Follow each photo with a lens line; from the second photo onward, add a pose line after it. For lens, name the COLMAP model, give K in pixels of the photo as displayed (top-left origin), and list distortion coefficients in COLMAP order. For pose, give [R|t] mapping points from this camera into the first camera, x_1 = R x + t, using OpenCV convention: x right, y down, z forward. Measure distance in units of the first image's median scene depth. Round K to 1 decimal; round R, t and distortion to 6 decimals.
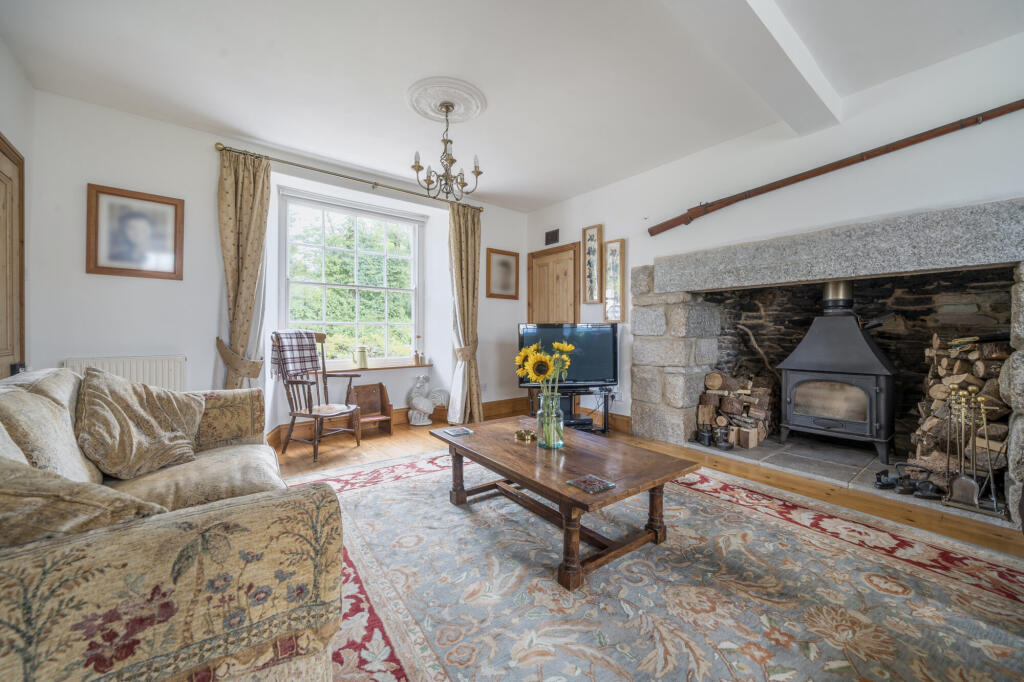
lens RADIAL K [[383.1, 0, 512.6], [0, 383.1, 332.8], [0, 0, 1]] dist [-0.003500, -0.000069]
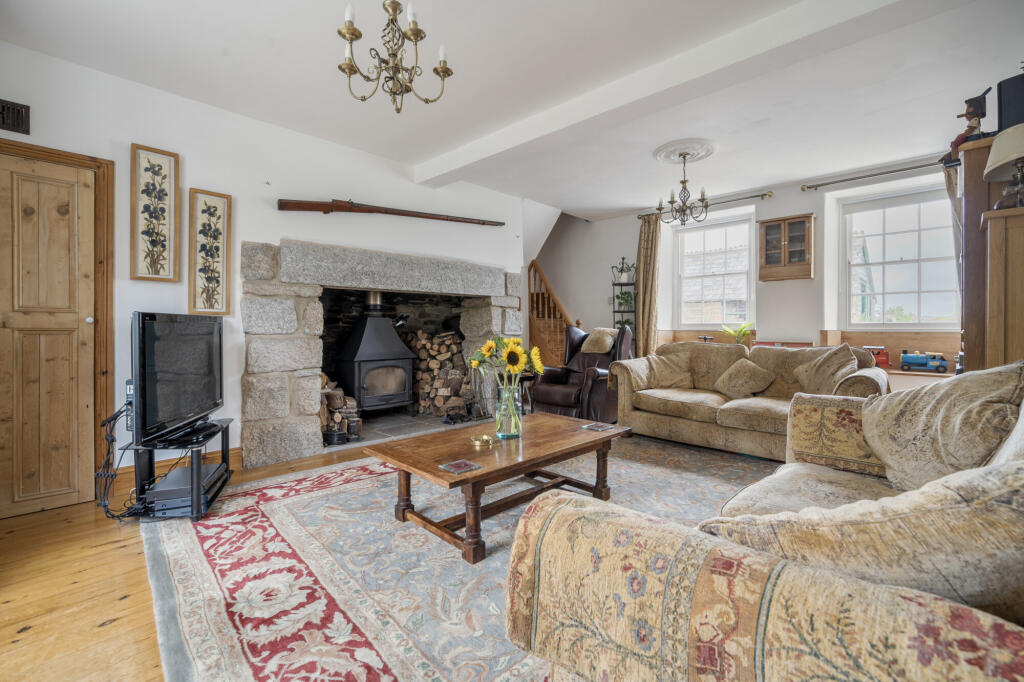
lens RADIAL K [[427.9, 0, 512.7], [0, 427.9, 333.7], [0, 0, 1]] dist [0.001778, 0.000181]
pose [[-0.104587, -0.006665, 0.994493, -0.631613], [0.008250, 0.999937, 0.007569, 0.004700], [-0.994482, 0.008996, -0.104525, 0.662498]]
